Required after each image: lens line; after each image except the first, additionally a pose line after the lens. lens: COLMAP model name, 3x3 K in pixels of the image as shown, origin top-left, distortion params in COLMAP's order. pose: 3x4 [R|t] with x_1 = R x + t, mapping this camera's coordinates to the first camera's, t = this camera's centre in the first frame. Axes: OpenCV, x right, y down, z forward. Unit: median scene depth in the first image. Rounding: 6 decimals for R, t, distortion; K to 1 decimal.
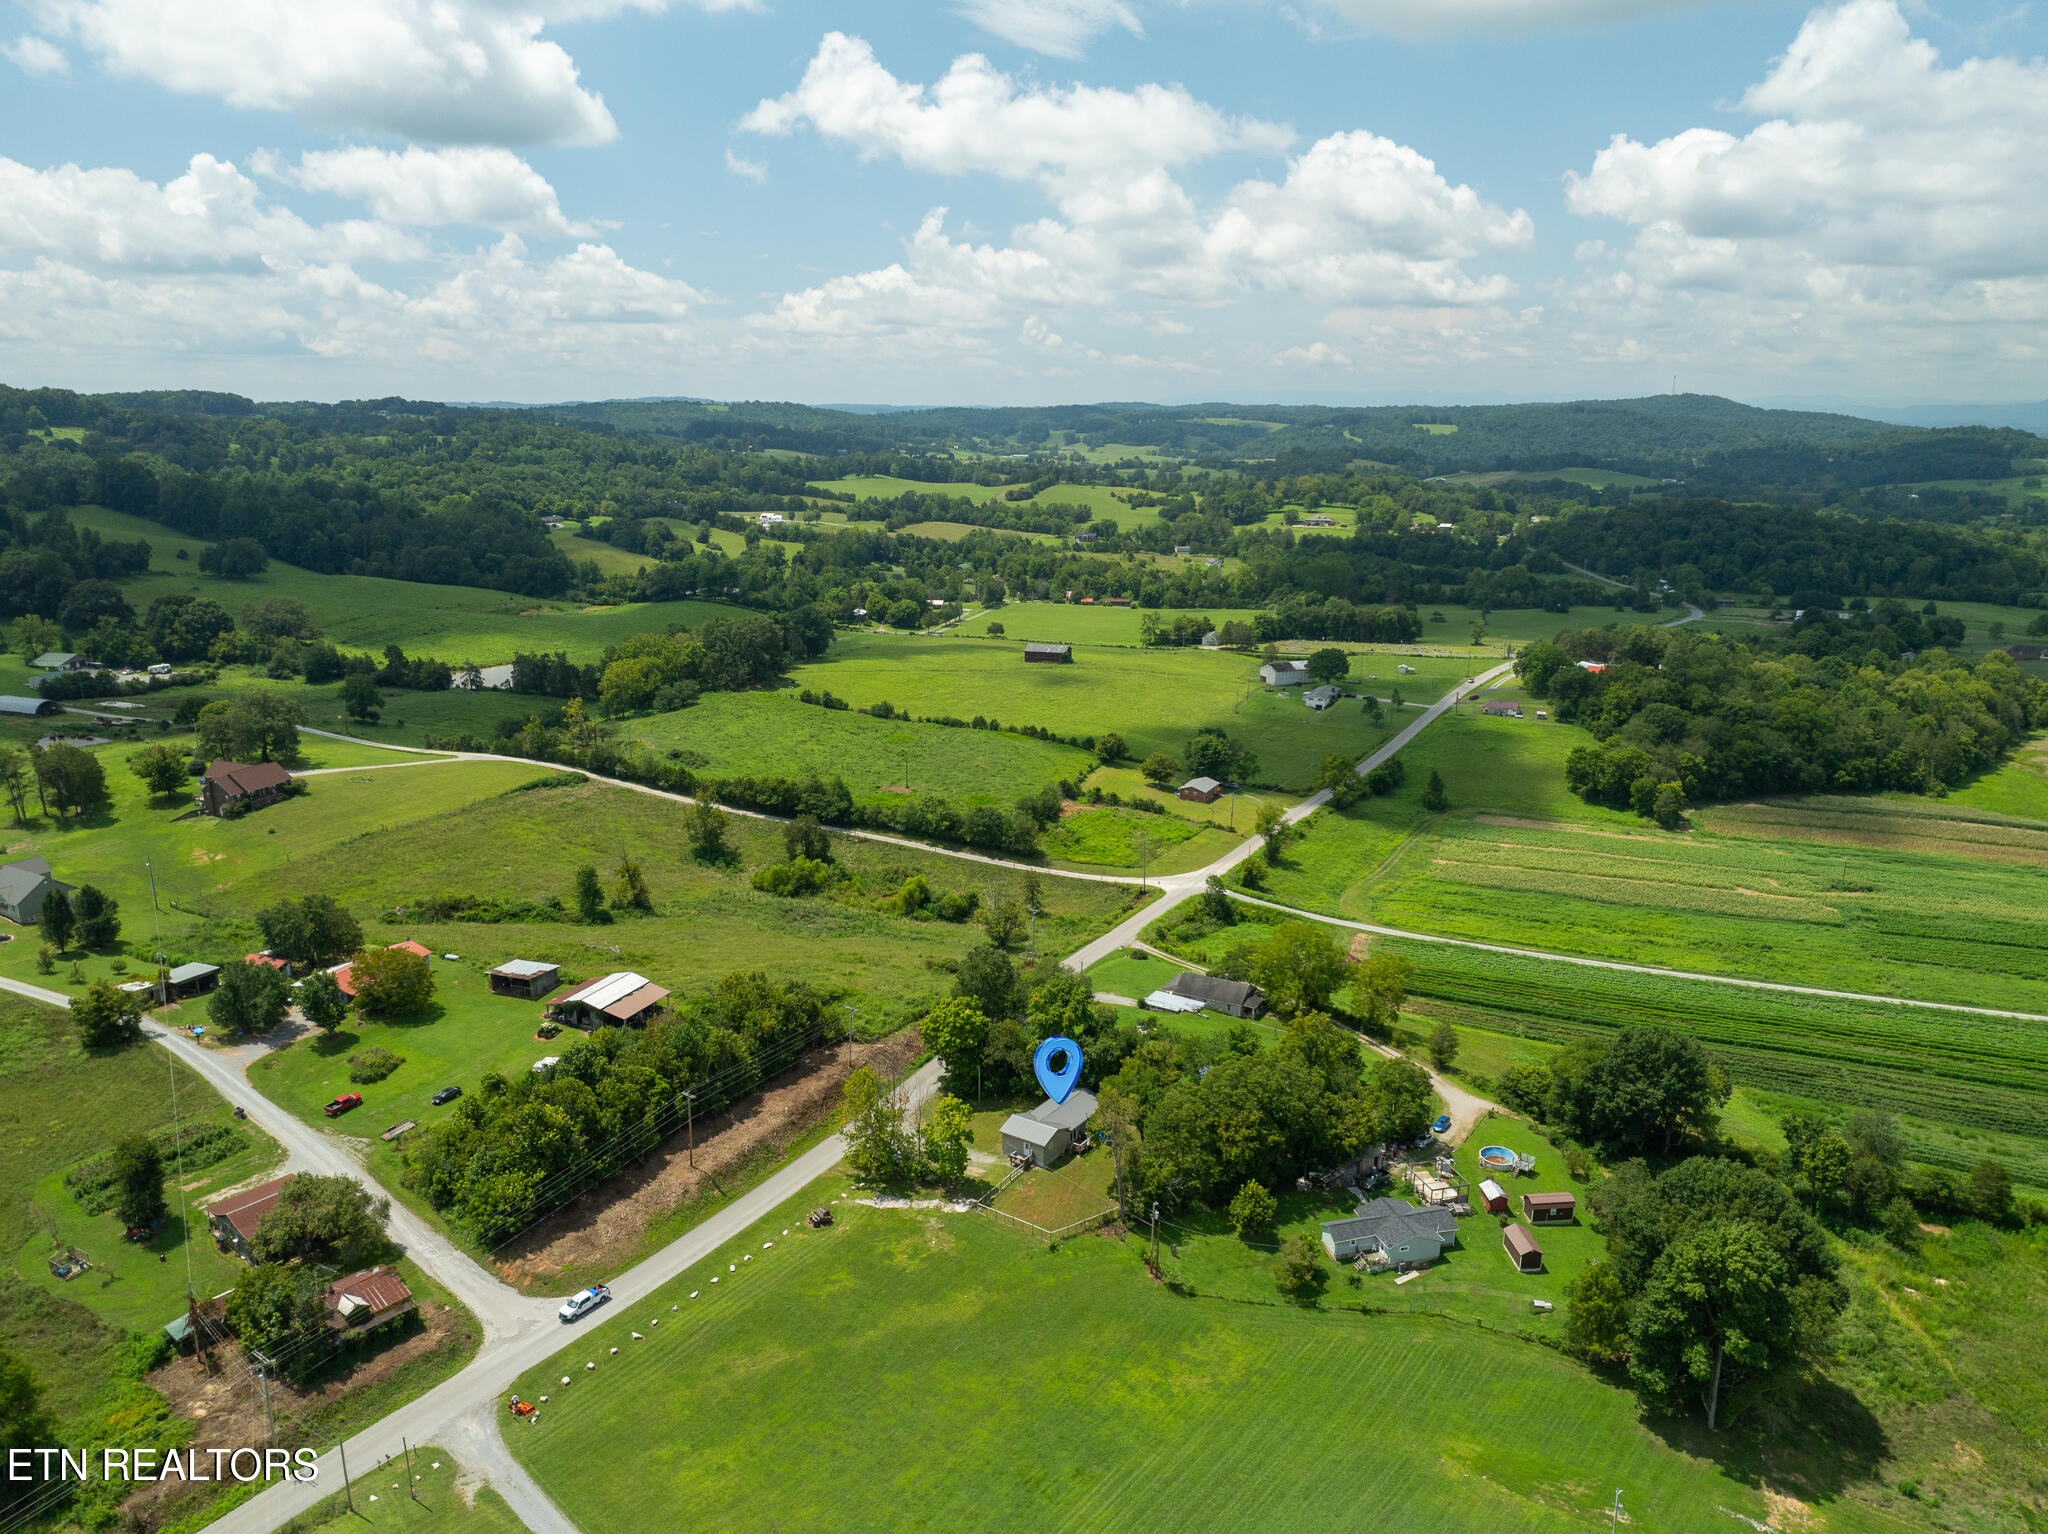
lens RADIAL K [[1447.8, 0, 1048.0], [0, 1447.8, 763.2], [0, 0, 1]] dist [-0.040047, 0.009340]
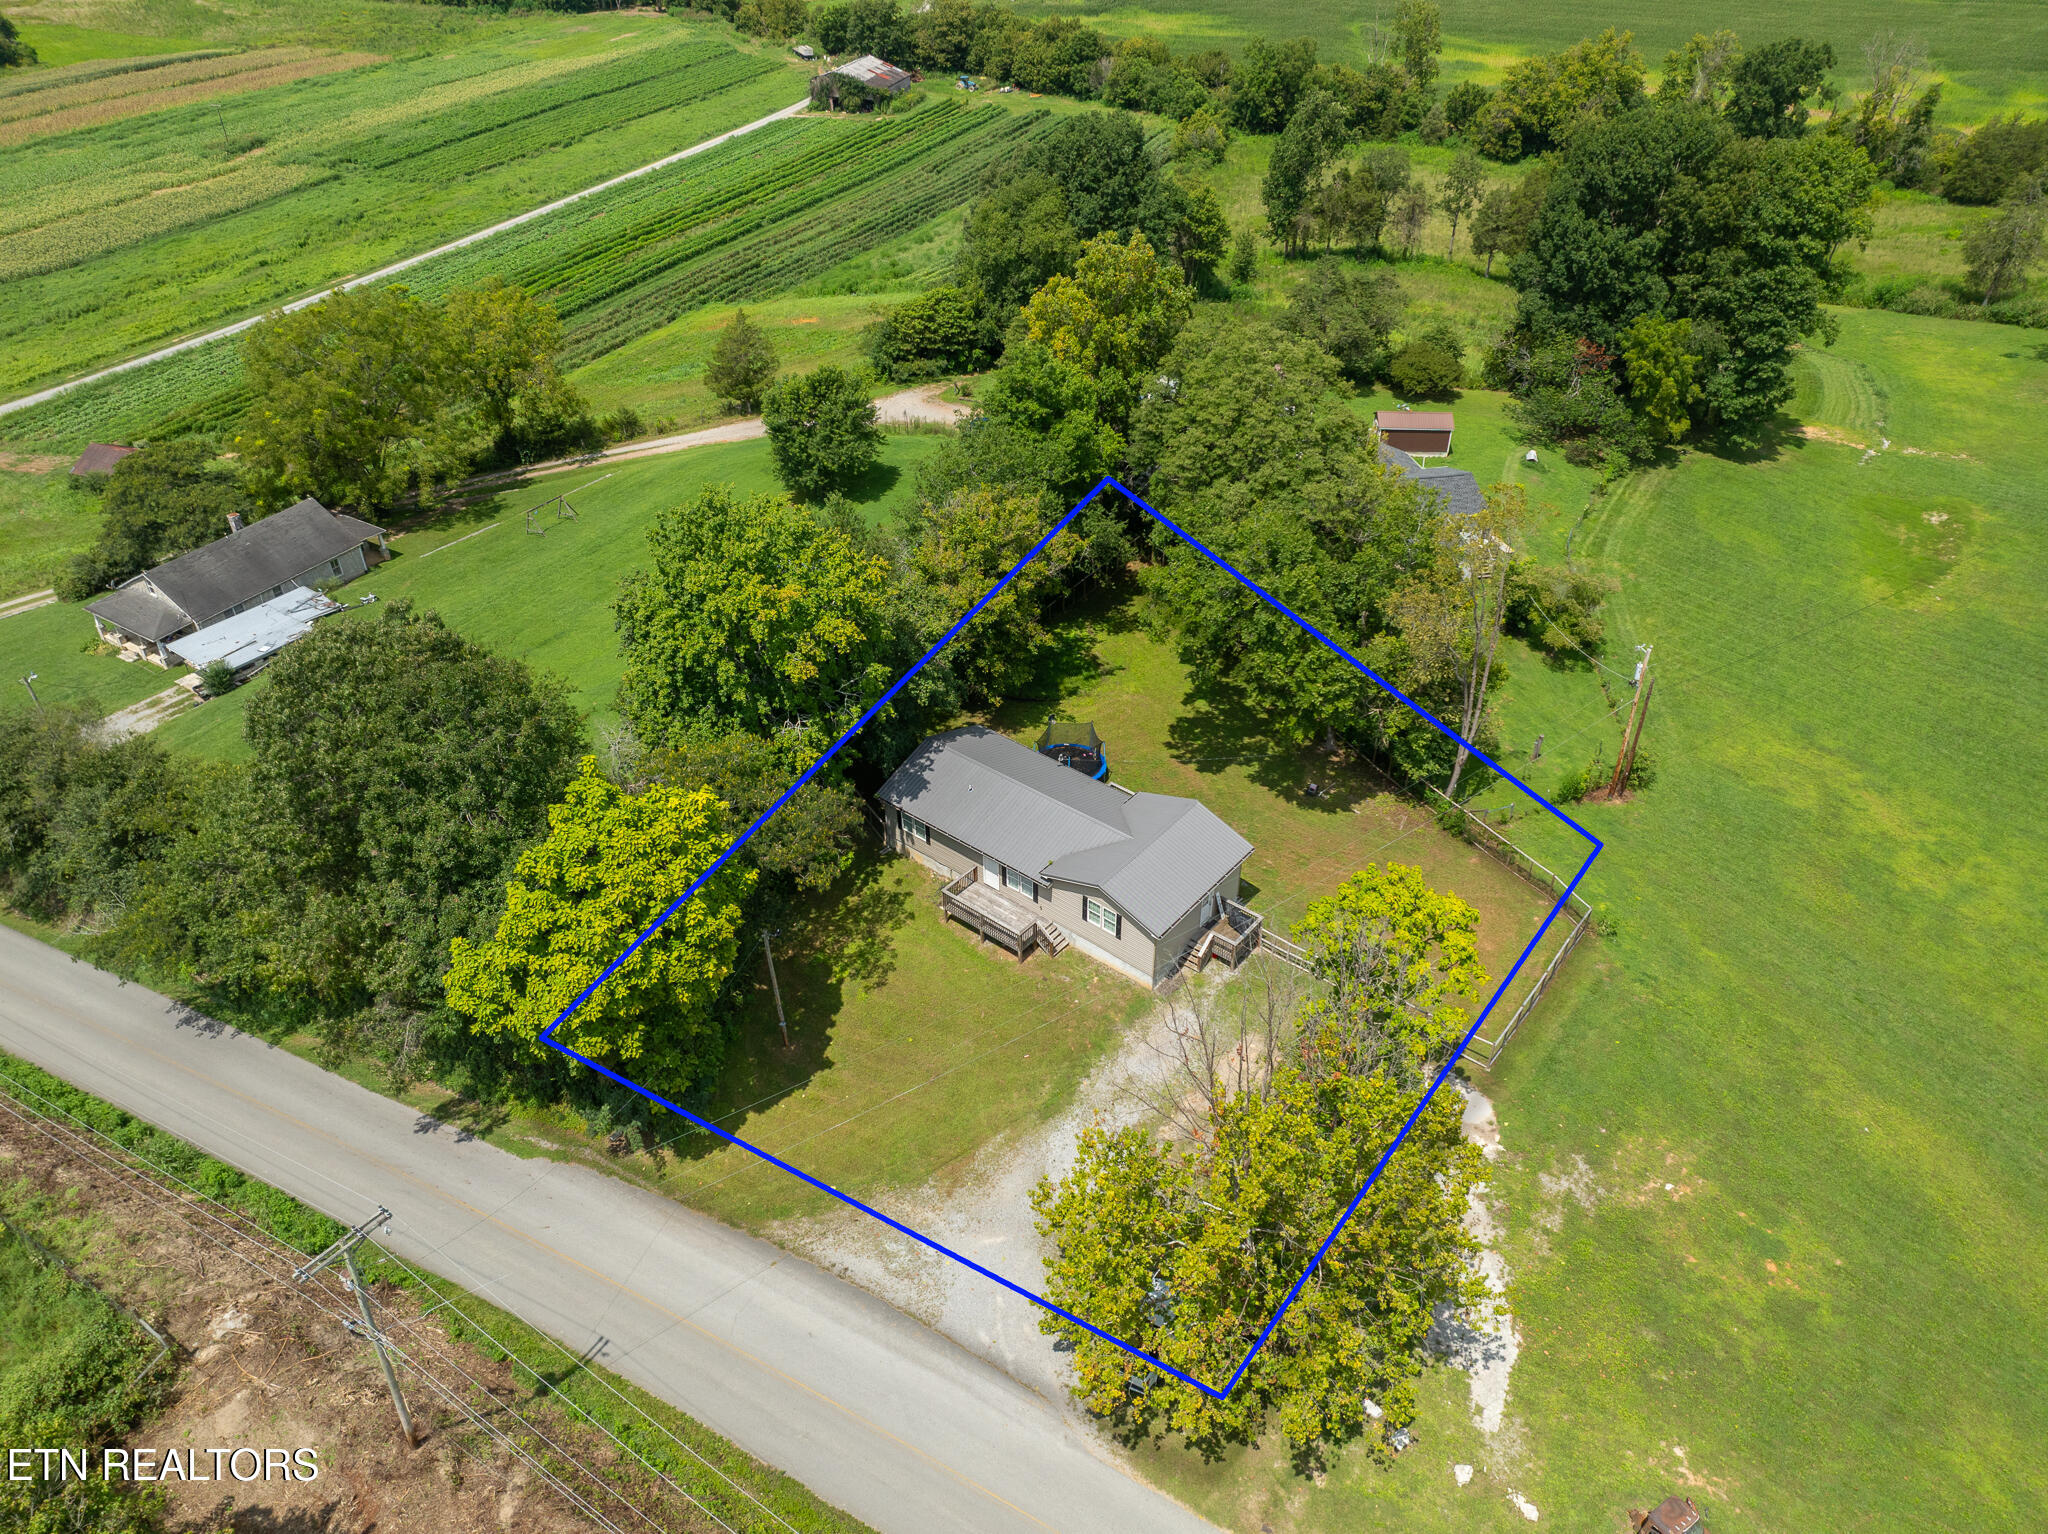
lens RADIAL K [[1447.8, 0, 1048.0], [0, 1447.8, 763.2], [0, 0, 1]] dist [-0.040047, 0.009340]
pose [[0.081835, -0.597467, 0.797707, -0.145946], [0.241337, 0.788451, 0.565776, 0.028656], [-0.966985, 0.146216, 0.208714, 0.549087]]
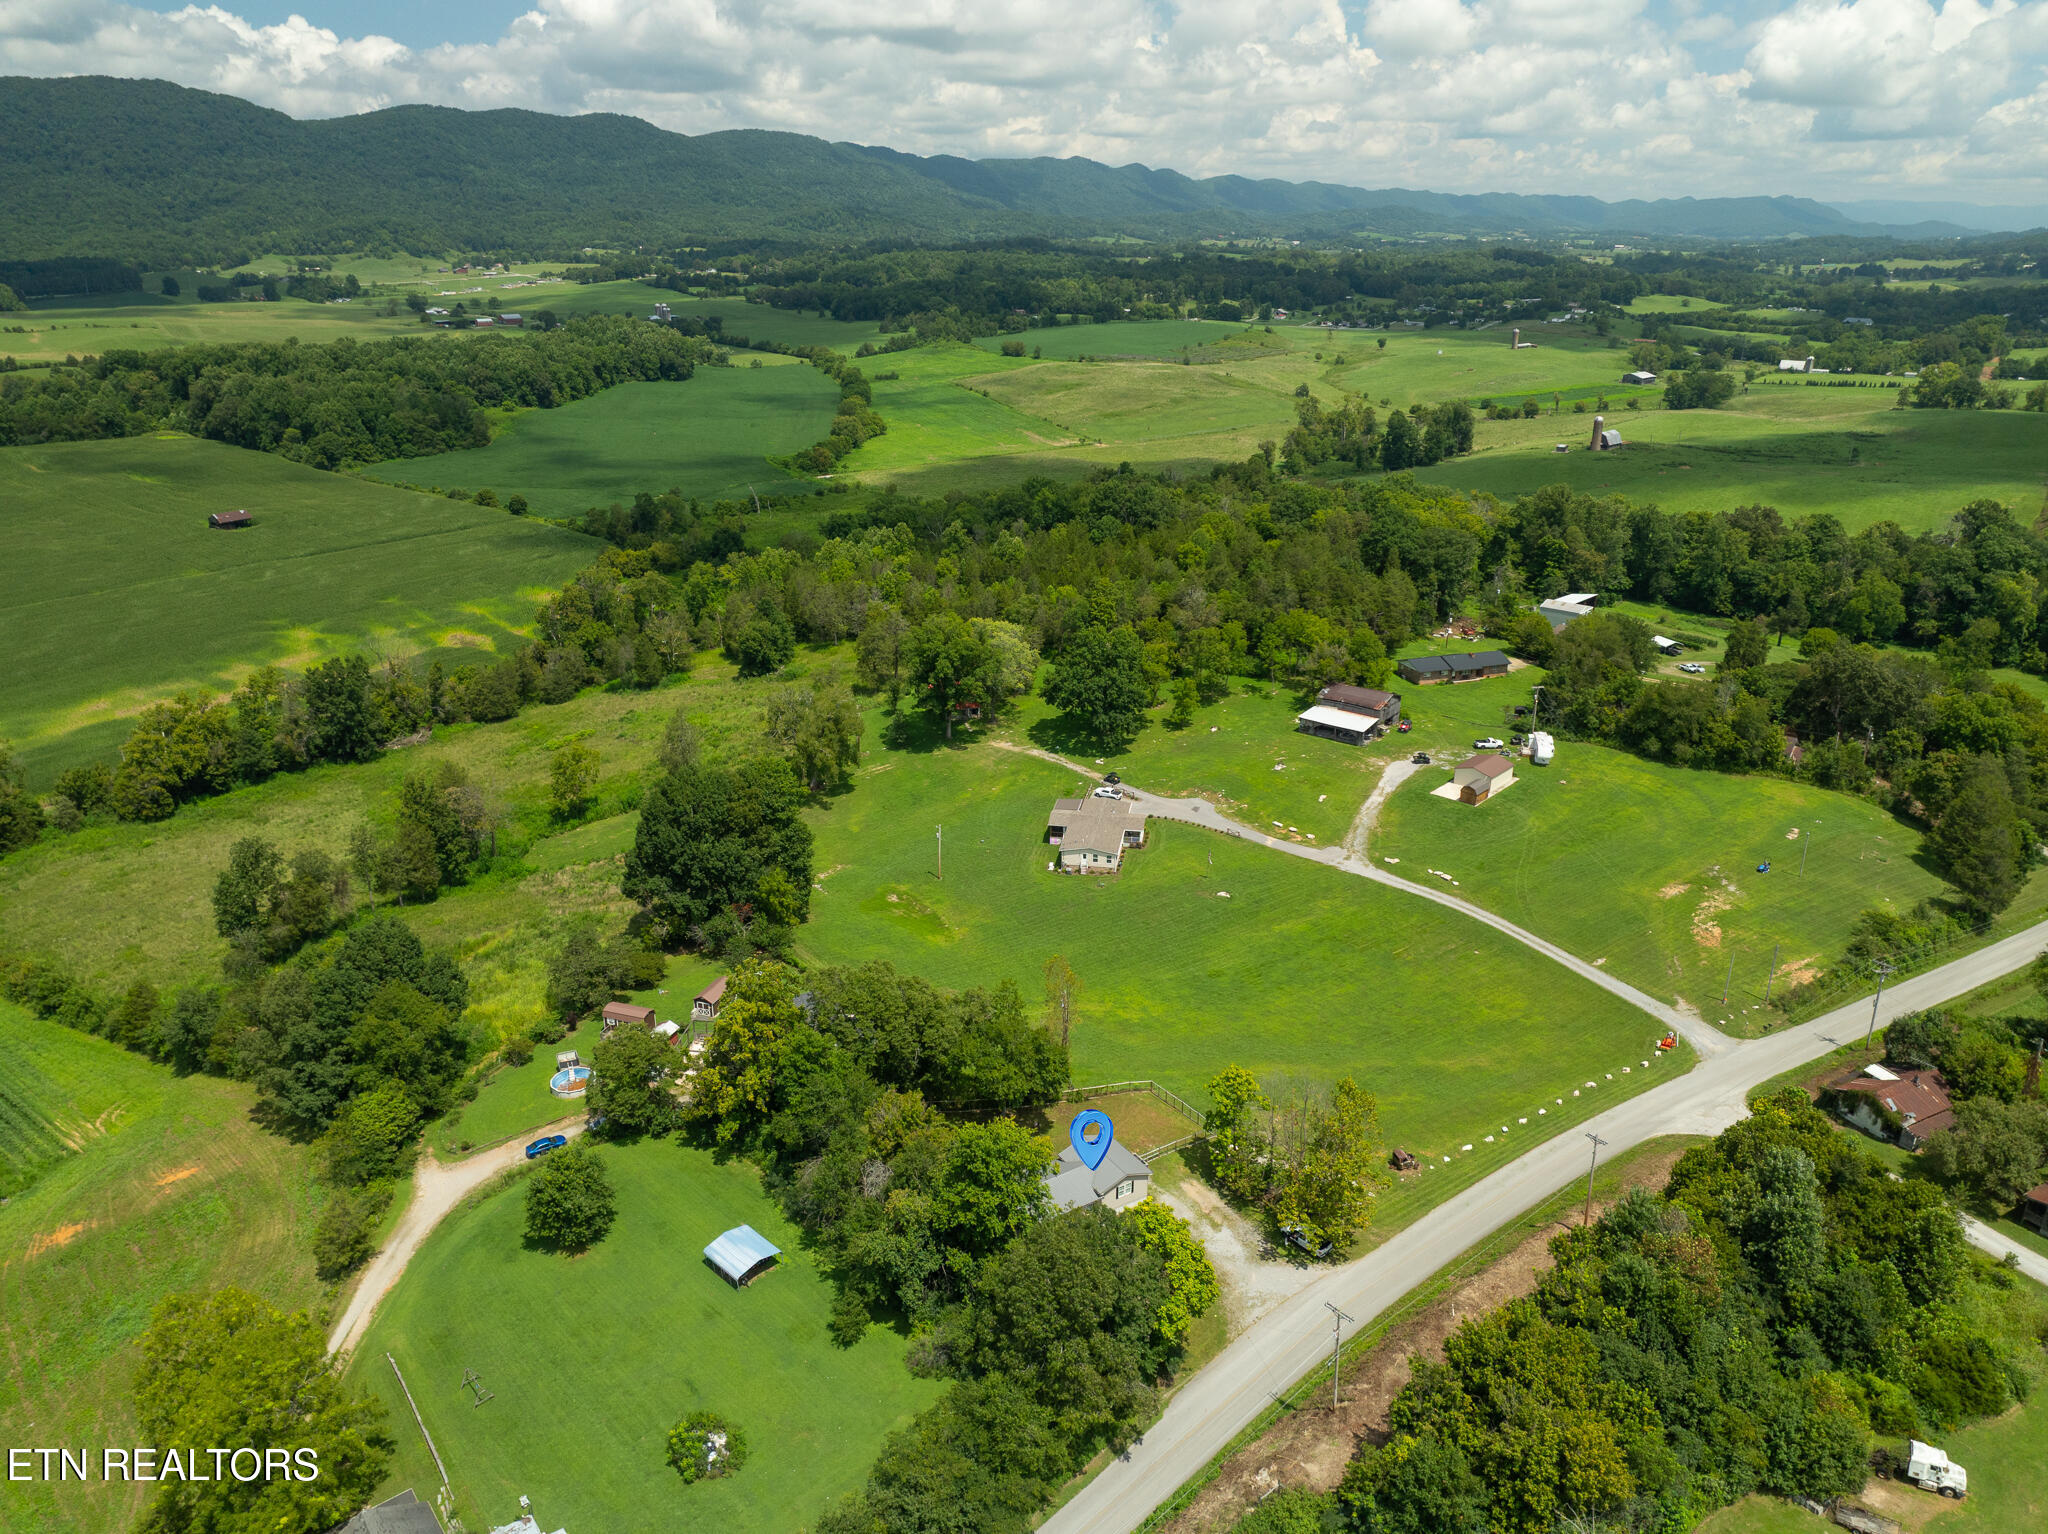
lens RADIAL K [[1447.8, 0, 1048.0], [0, 1447.8, 763.2], [0, 0, 1]] dist [-0.040047, 0.009340]
pose [[-0.921563, -0.150325, 0.357945, -0.121168], [0.082307, 0.825383, 0.558541, -0.186243], [-0.379405, 0.544192, -0.748269, 0.835924]]
